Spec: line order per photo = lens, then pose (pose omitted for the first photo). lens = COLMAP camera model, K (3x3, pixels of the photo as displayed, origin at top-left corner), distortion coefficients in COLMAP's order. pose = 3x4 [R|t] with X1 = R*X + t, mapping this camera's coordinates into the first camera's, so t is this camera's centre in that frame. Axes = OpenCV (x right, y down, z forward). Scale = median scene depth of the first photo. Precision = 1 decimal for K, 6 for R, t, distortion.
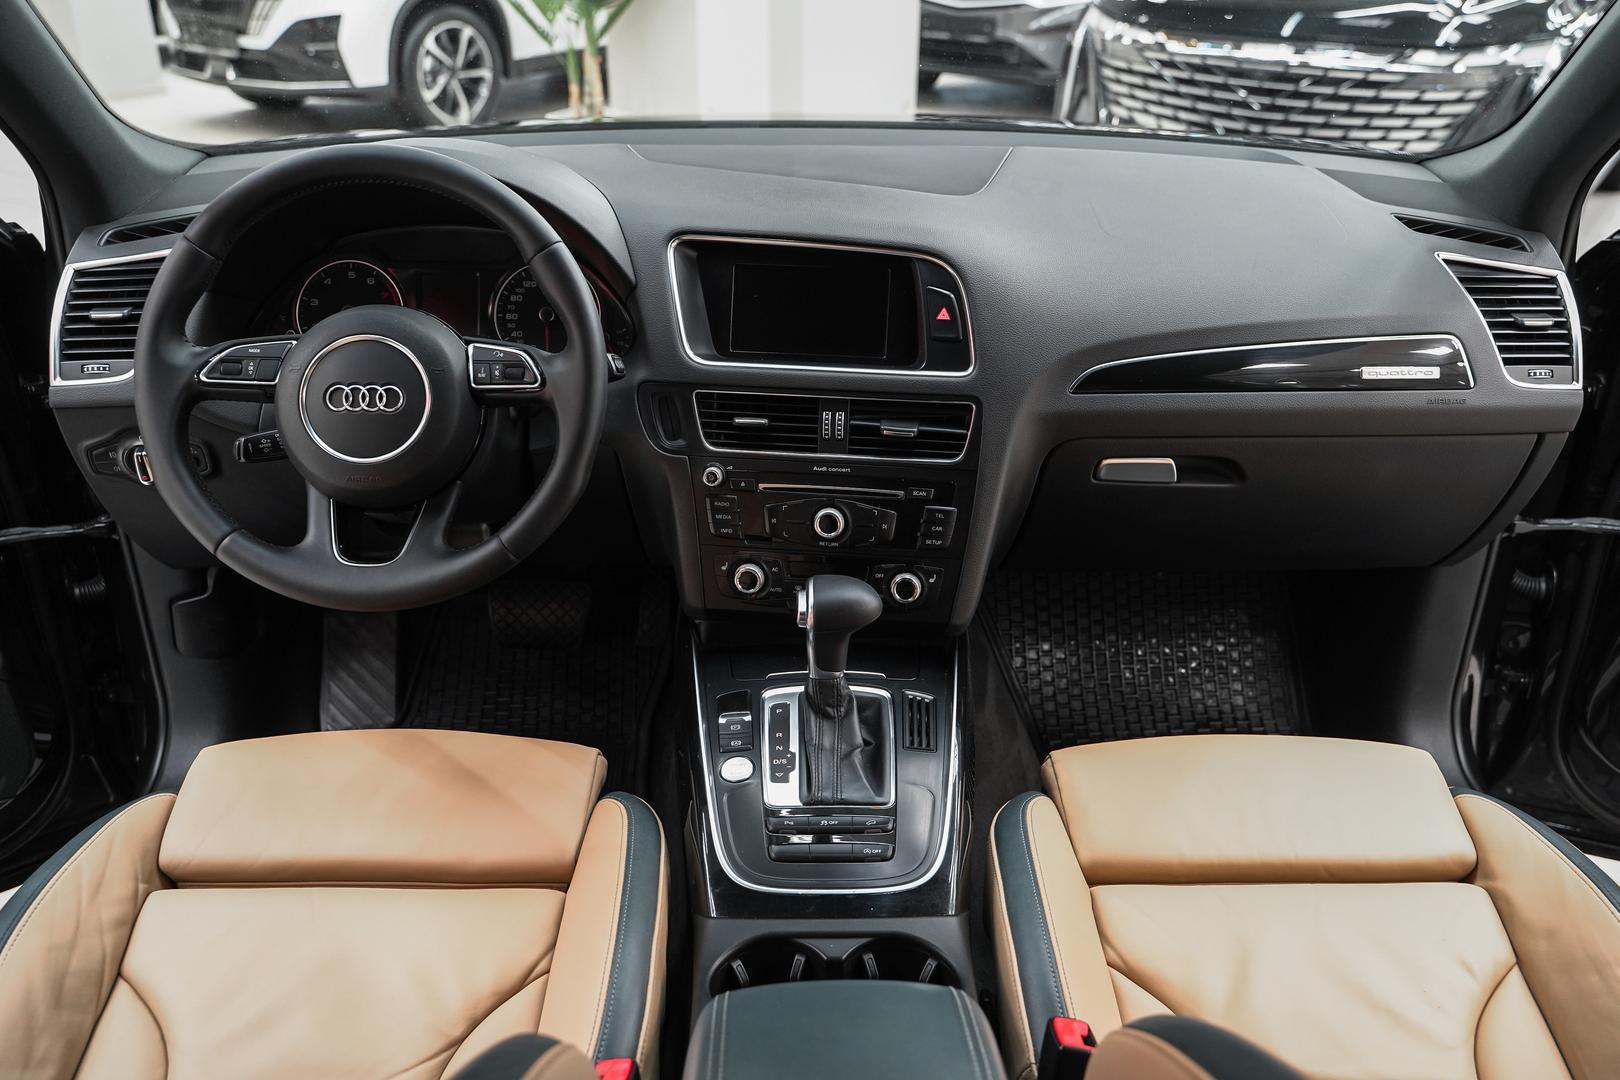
lens RADIAL K [[1252.3, 0, 808.3], [0, 1252.3, 510.4], [0, 0, 1]] dist [-0.000535, -0.018426]
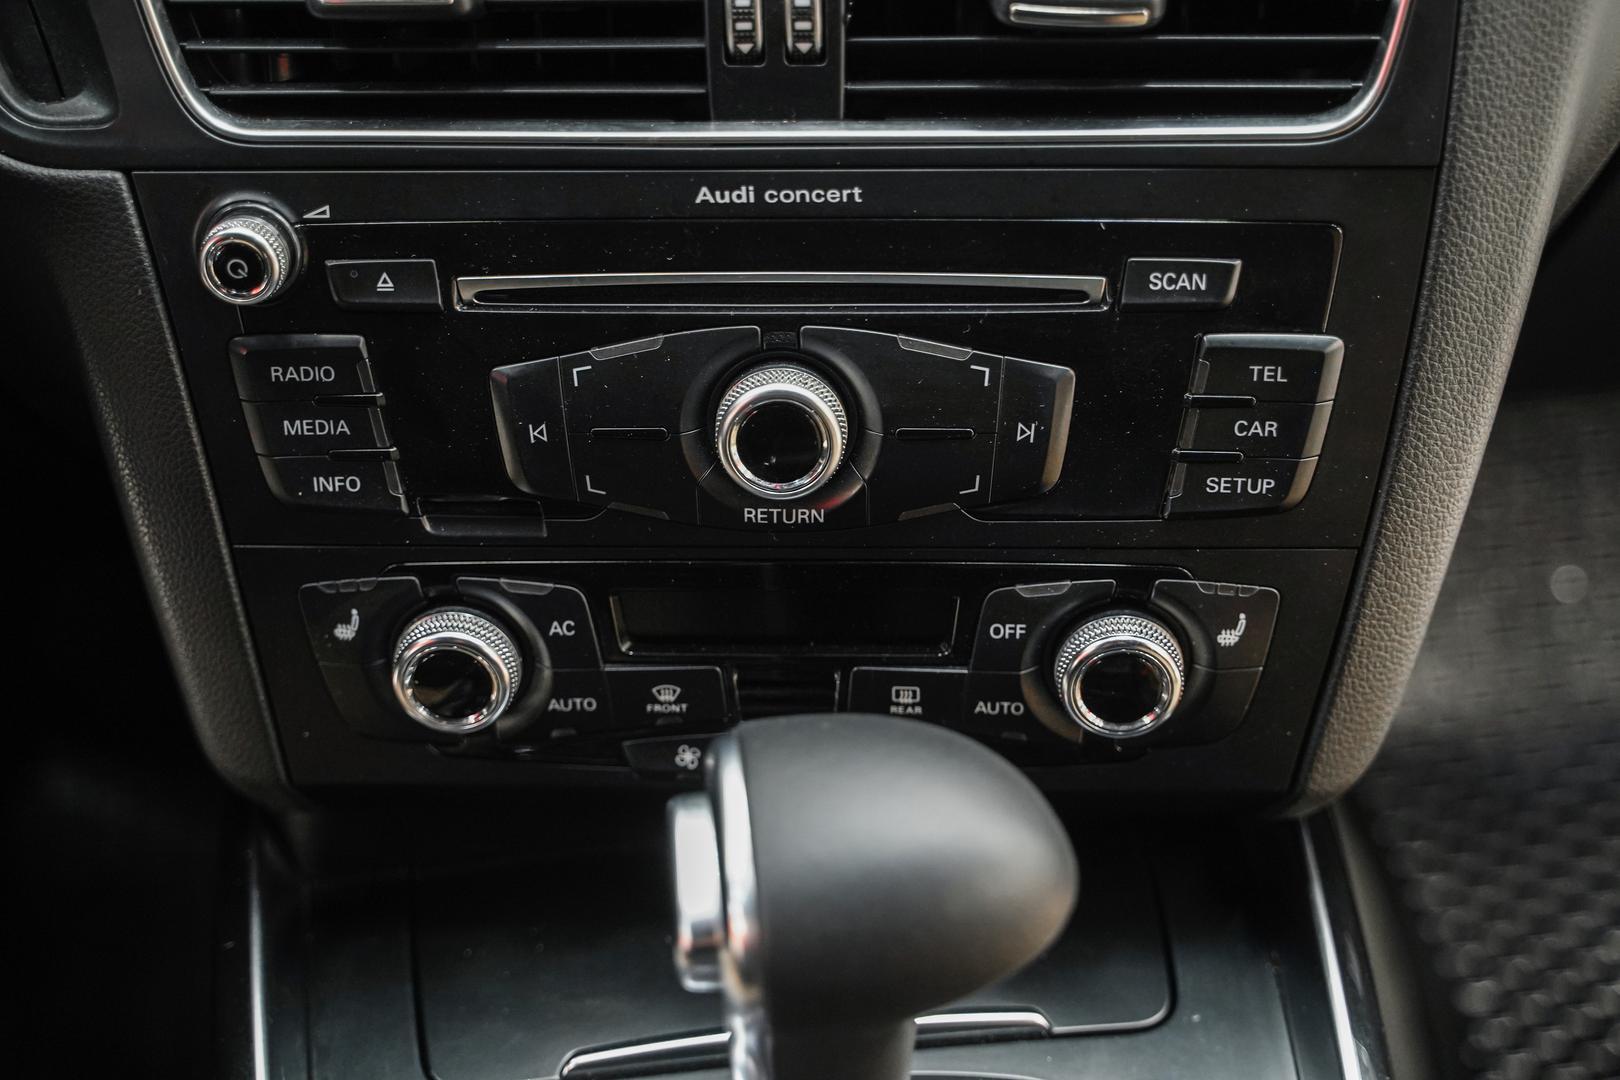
lens RADIAL K [[2287.4, 0, 816.8], [0, 2287.4, 534.8], [0, 0, 1]] dist [0.031192, 0.000000]
pose [[0.995380, -0.073850, 0.061360, -0.003887], [0.061429, 0.980975, 0.184159, -0.047707], [-0.073793, -0.179538, 0.980979, 0.584822]]
